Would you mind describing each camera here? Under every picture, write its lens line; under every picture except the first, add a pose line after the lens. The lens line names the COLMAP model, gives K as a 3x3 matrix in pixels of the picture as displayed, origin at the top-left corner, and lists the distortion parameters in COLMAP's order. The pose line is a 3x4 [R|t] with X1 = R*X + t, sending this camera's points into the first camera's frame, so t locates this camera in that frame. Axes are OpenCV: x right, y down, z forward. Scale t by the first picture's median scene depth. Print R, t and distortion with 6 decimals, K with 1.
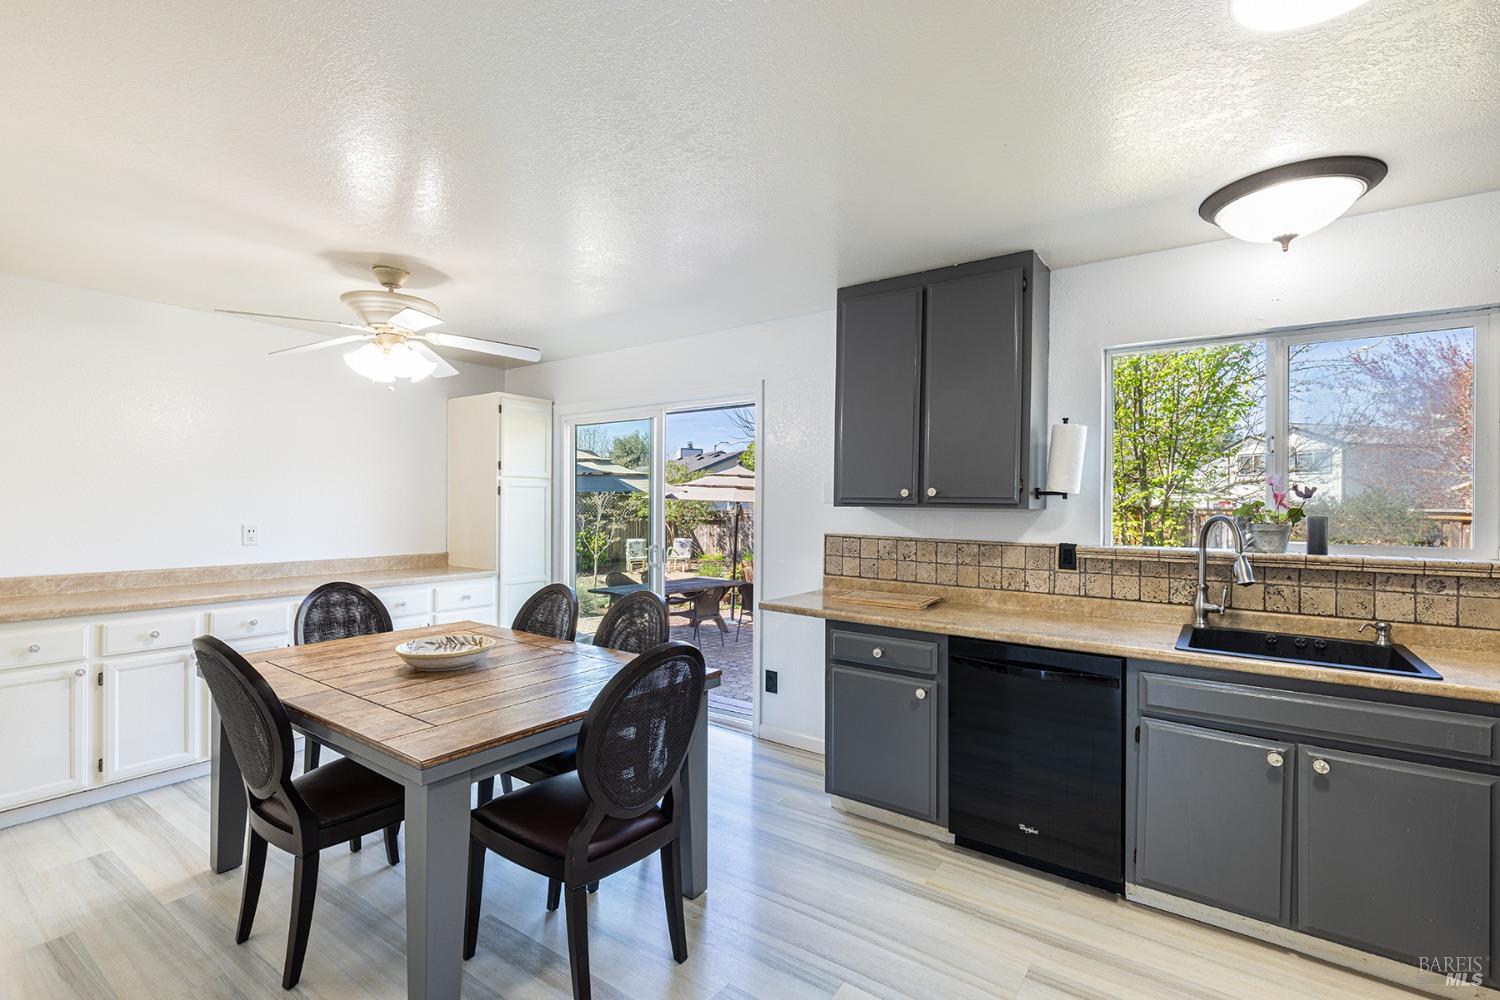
lens RADIAL K [[678.9, 0, 754.8], [0, 678.9, 493.9], [0, 0, 1]] dist [0.004679, 0.000547]
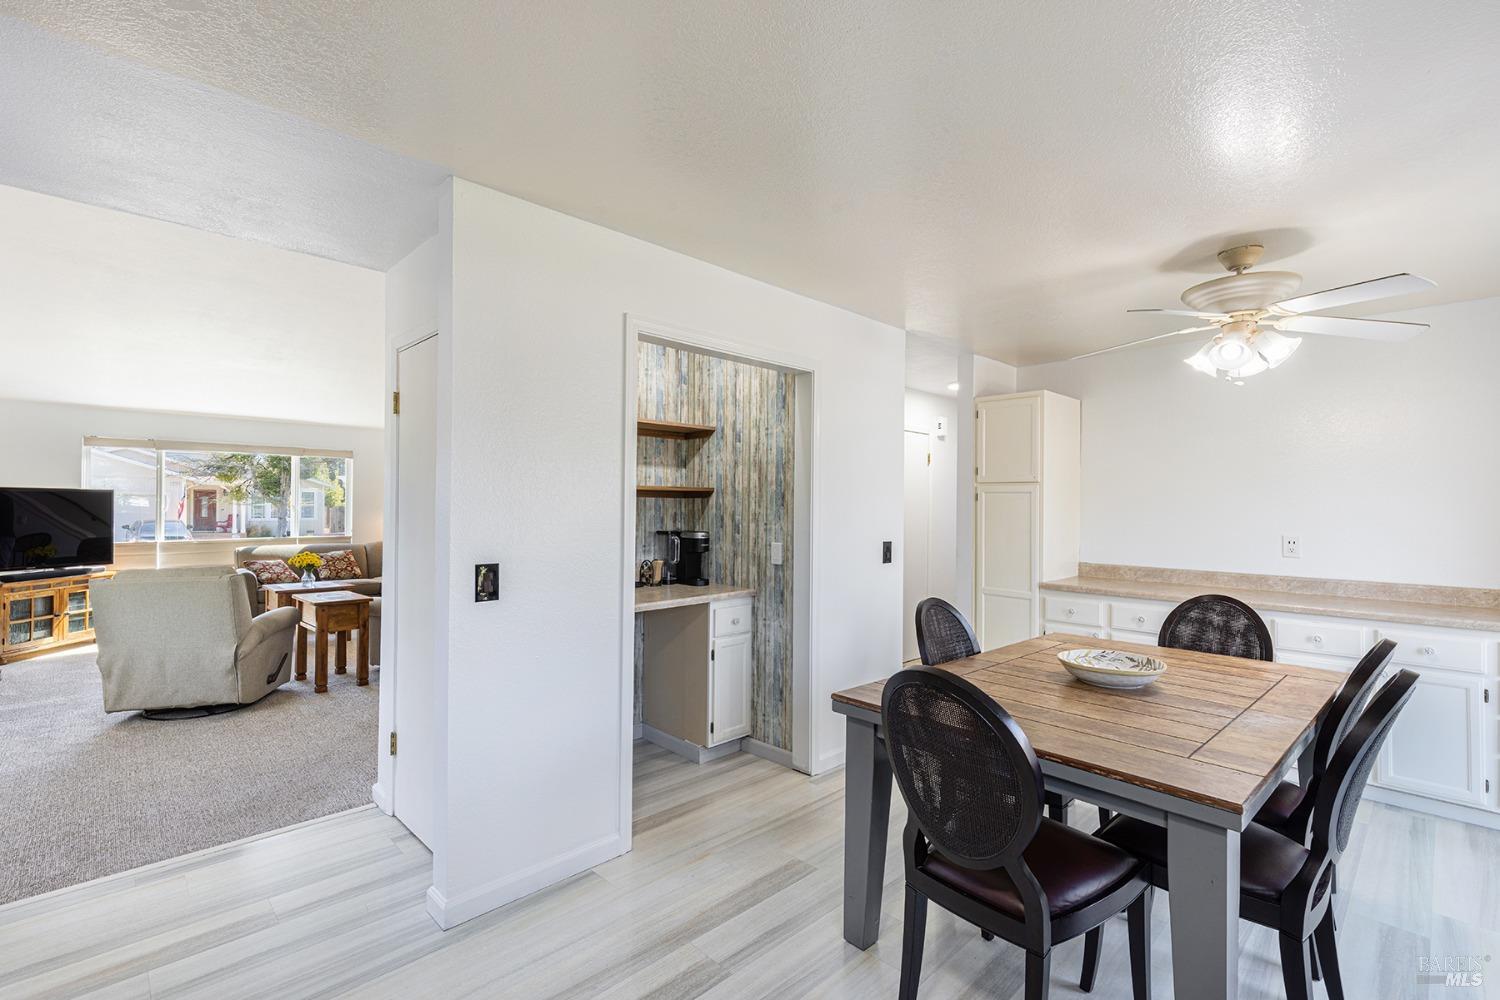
lens RADIAL K [[664.4, 0, 753.6], [0, 664.4, 510.0], [0, 0, 1]] dist [-0.000449, 0.000415]
pose [[-0.154283, -0.000445, -0.988027, 0.403347], [0.007113, 0.999973, -0.001561, 0.005657], [0.988001, -0.007269, -0.154276, 0.488521]]
